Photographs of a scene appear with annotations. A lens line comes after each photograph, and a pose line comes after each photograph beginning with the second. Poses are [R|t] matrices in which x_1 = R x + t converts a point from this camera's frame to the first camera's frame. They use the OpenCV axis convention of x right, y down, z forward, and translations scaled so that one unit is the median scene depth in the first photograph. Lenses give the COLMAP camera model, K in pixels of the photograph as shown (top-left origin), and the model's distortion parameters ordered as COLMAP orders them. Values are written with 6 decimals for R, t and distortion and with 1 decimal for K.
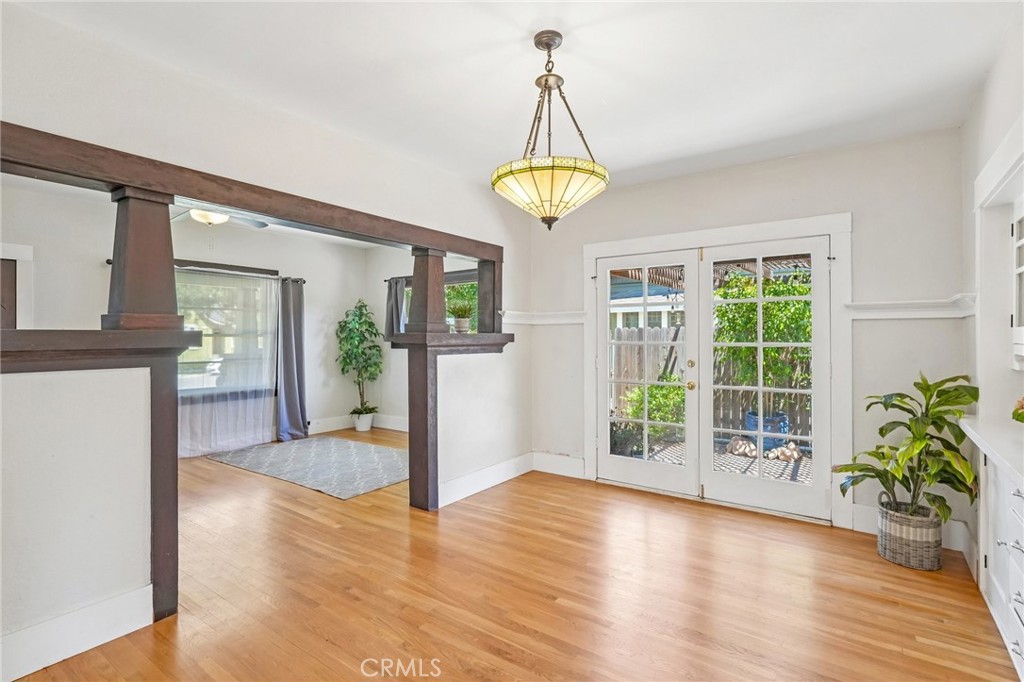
lens RADIAL K [[497.3, 0, 515.5], [0, 497.3, 336.4], [0, 0, 1]] dist [-0.002486, 0.002303]
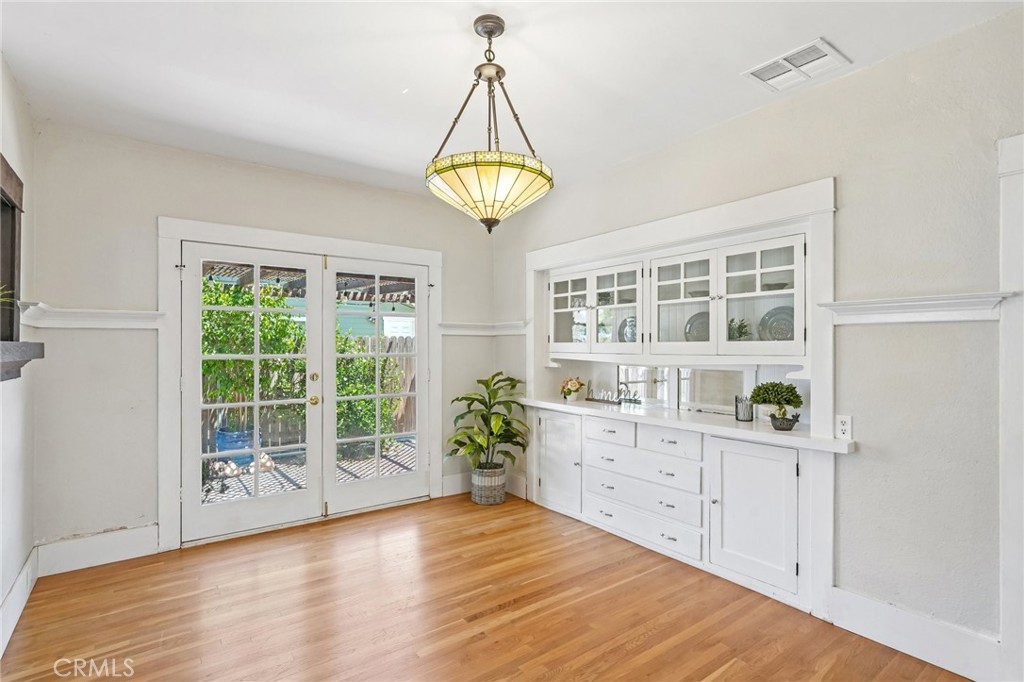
lens RADIAL K [[497.3, 0, 512.1], [0, 497.3, 348.5], [0, 0, 1]] dist [-0.002486, 0.002303]
pose [[0.309617, -0.002025, 0.950859, -0.436242], [-0.001142, 0.999996, 0.002501, -0.001718], [-0.950861, -0.001861, 0.309614, 0.369893]]
